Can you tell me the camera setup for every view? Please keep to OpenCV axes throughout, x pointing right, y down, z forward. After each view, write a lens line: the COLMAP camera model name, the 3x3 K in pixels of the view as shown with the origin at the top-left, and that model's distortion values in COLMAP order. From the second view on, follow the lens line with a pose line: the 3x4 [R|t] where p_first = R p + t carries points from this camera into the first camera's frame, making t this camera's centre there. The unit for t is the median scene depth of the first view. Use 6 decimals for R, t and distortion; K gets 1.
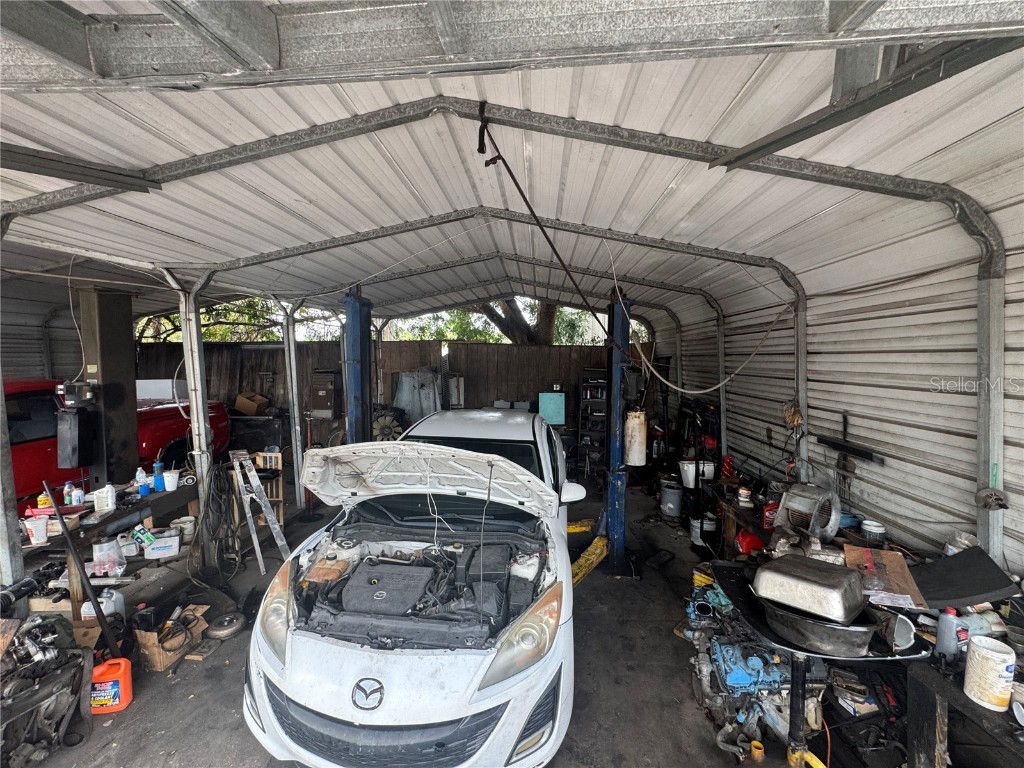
lens RADIAL K [[409.4, 0, 512.0], [0, 409.4, 384.0], [0, 0, 1]] dist [-0.002314, 0.000320]
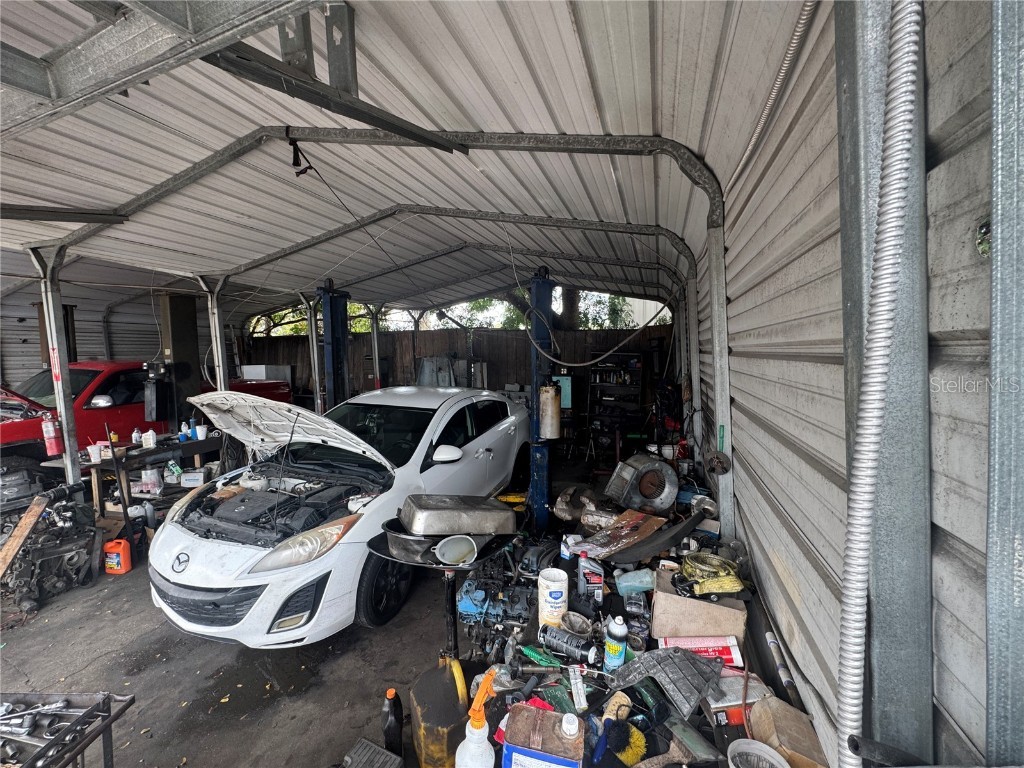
lens RADIAL K [[409.3, 0, 512.0], [0, 409.3, 384.0], [0, 0, 1]] dist [0.000124, -0.000060]
pose [[0.960902, 0.009421, -0.276728, 0.659513], [-0.004820, 0.999839, 0.017301, 0.057424], [0.276846, -0.015290, 0.960793, -0.027579]]
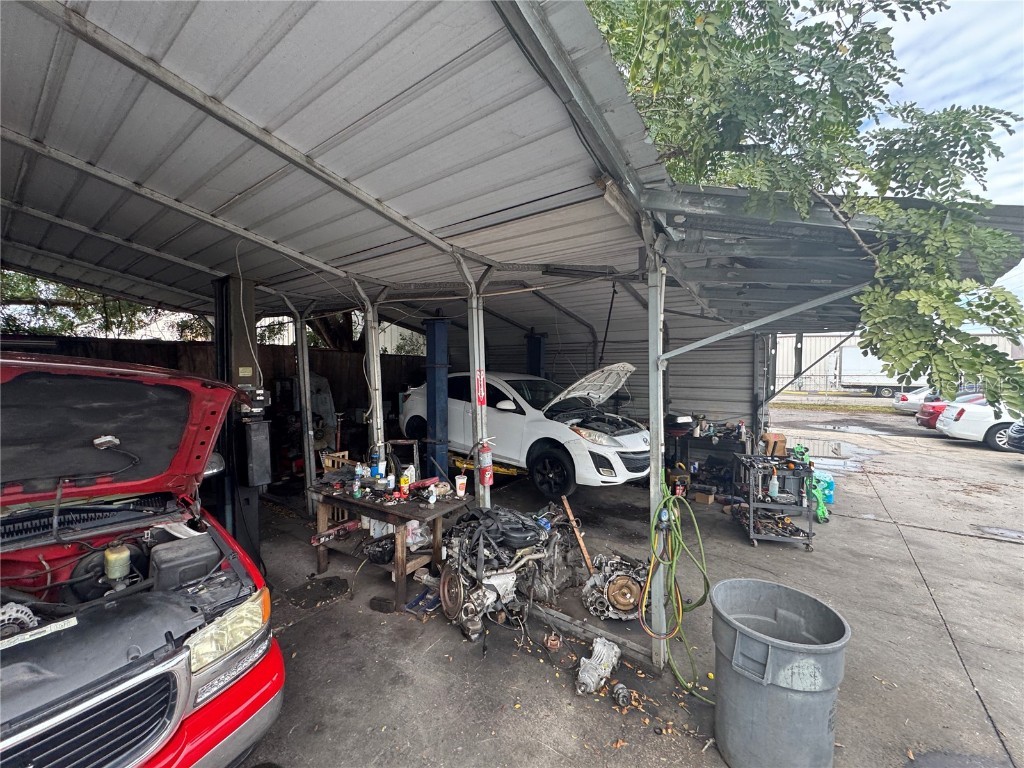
lens RADIAL K [[409.4, 0, 512.0], [0, 409.4, 384.0], [0, 0, 1]] dist [-0.002314, 0.000320]
pose [[0.543489, -0.032327, 0.838794, -1.946296], [0.046723, 0.998874, 0.008223, 0.007540], [-0.838115, 0.034722, 0.544387, 0.085512]]
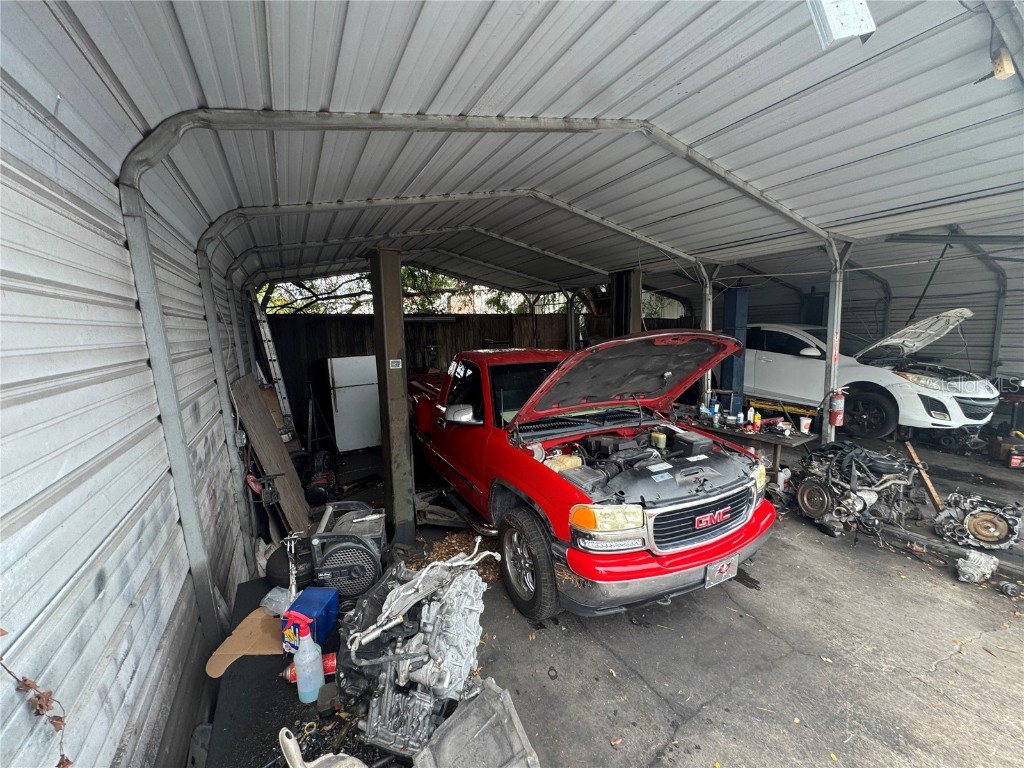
lens RADIAL K [[409.4, 0, 512.0], [0, 409.4, 384.0], [0, 0, 1]] dist [-0.002314, 0.000320]
pose [[0.844183, -0.085323, 0.529221, -2.720344], [0.049939, 0.995476, 0.080833, -0.017732], [-0.533723, -0.041809, 0.844625, 0.187490]]
